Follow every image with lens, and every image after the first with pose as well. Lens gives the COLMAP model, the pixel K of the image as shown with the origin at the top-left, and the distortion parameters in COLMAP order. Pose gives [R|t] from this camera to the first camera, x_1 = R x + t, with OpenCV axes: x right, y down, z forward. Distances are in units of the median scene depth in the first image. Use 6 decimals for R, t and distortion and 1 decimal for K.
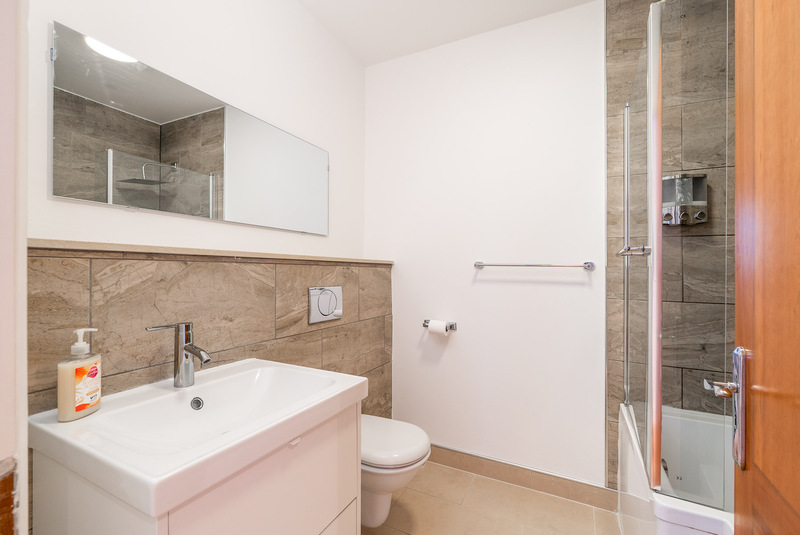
lens RADIAL K [[353.2, 0, 398.9], [0, 353.2, 271.1], [0, 0, 1]] dist [0.001166, -0.000149]
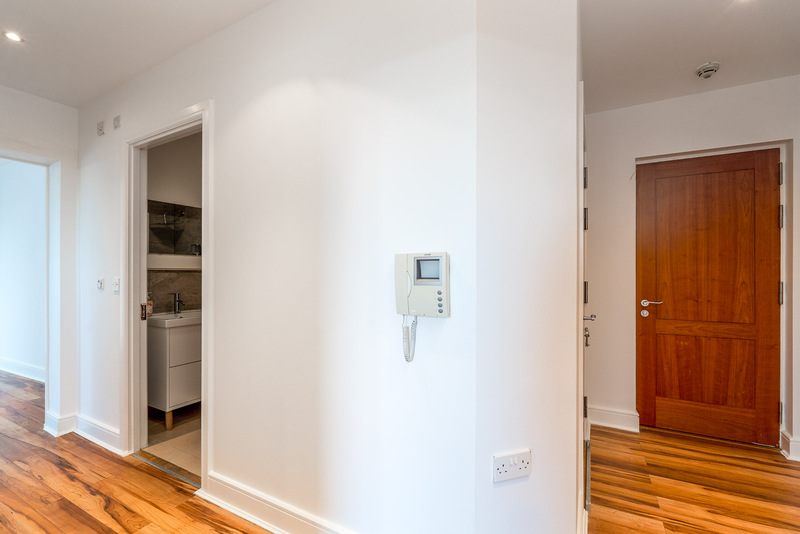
lens RADIAL K [[353.2, 0, 398.9], [0, 353.2, 270.6], [0, 0, 1]] dist [0.001166, -0.000149]
pose [[0.999188, -0.001232, -0.040279, 1.374260], [0.000684, 0.999907, -0.013614, -0.003101], [0.040292, 0.013576, 0.999096, -1.901954]]
